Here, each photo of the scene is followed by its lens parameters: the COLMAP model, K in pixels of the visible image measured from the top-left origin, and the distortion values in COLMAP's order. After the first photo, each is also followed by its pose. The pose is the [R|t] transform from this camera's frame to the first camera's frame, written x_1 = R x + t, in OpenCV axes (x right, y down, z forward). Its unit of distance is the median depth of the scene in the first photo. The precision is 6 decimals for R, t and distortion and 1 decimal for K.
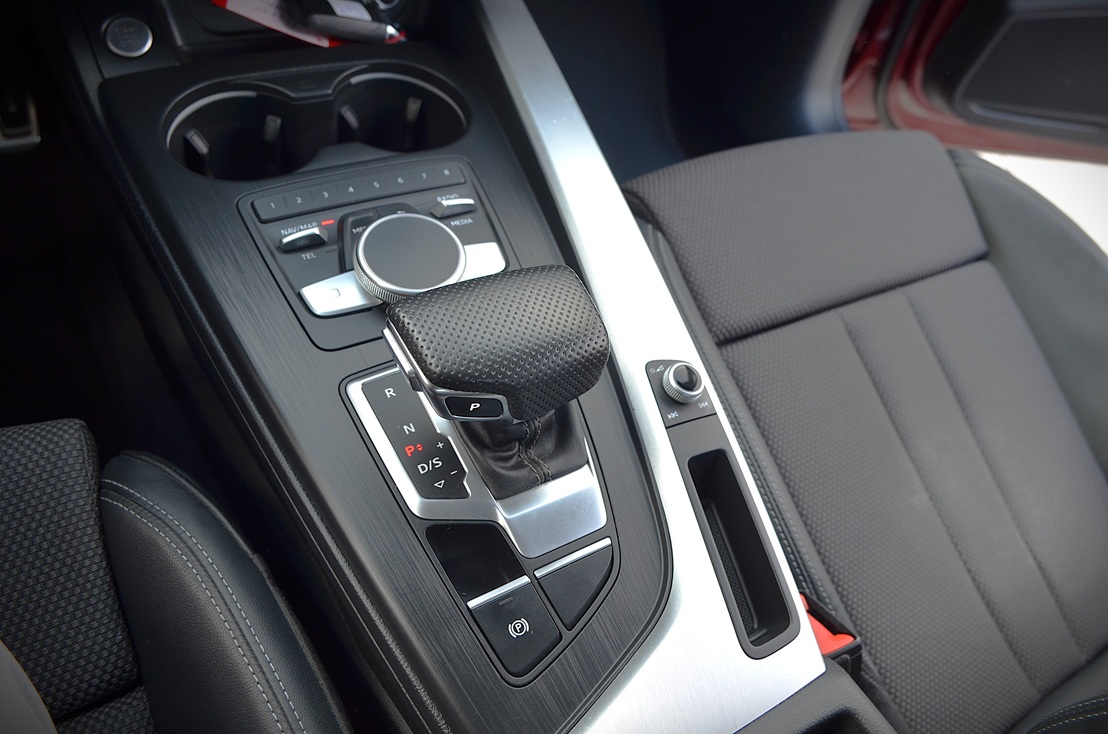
lens RADIAL K [[814.5, 0, 554.0], [0, 814.5, 367.0], [0, 0, 1]] dist [-0.008962, -0.062058]
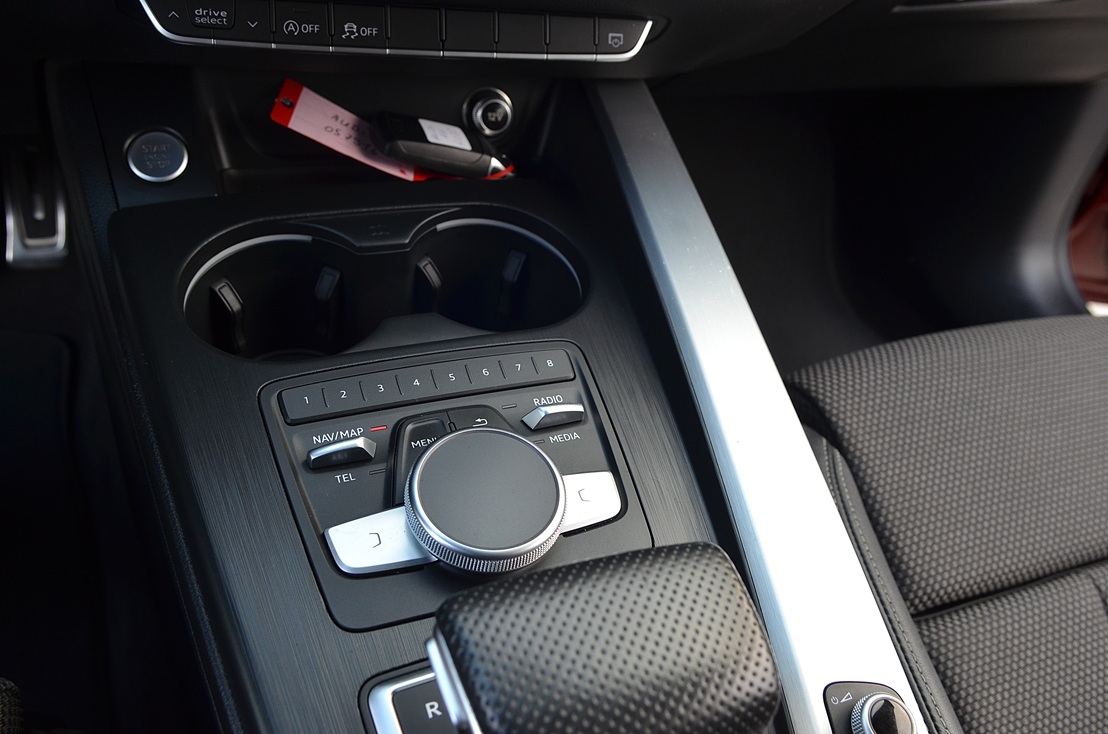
lens RADIAL K [[963.2, 0, 554.0], [0, 963.2, 367.0], [0, 0, 1]] dist [-0.003965, -0.013980]
pose [[0.989874, 0.074506, -0.120822, -0.023964], [-0.092170, 0.984697, -0.147906, -0.105917], [0.107953, 0.157544, 0.981594, 0.155752]]
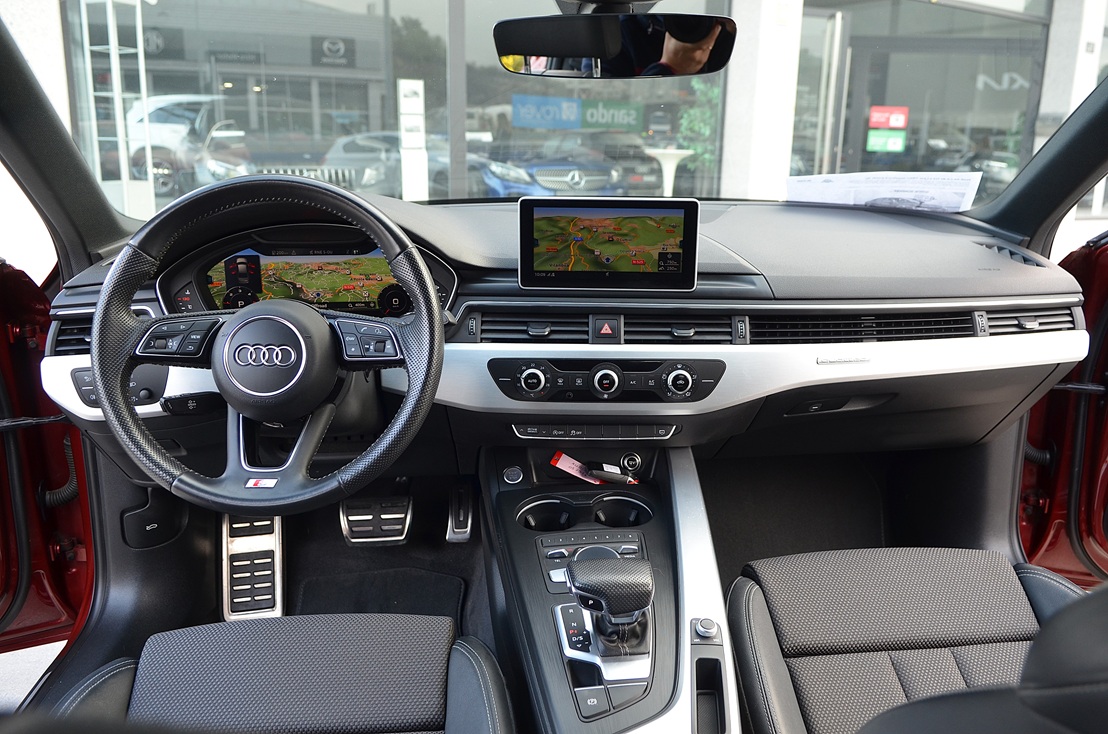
lens RADIAL K [[814.5, 0, 554.0], [0, 814.5, 367.0], [0, 0, 1]] dist [-0.008962, -0.062058]
pose [[0.892090, -0.047893, -0.449312, 0.640168], [-0.209080, 0.837764, -0.504418, 0.484353], [0.400576, 0.543928, 0.737348, -0.853283]]
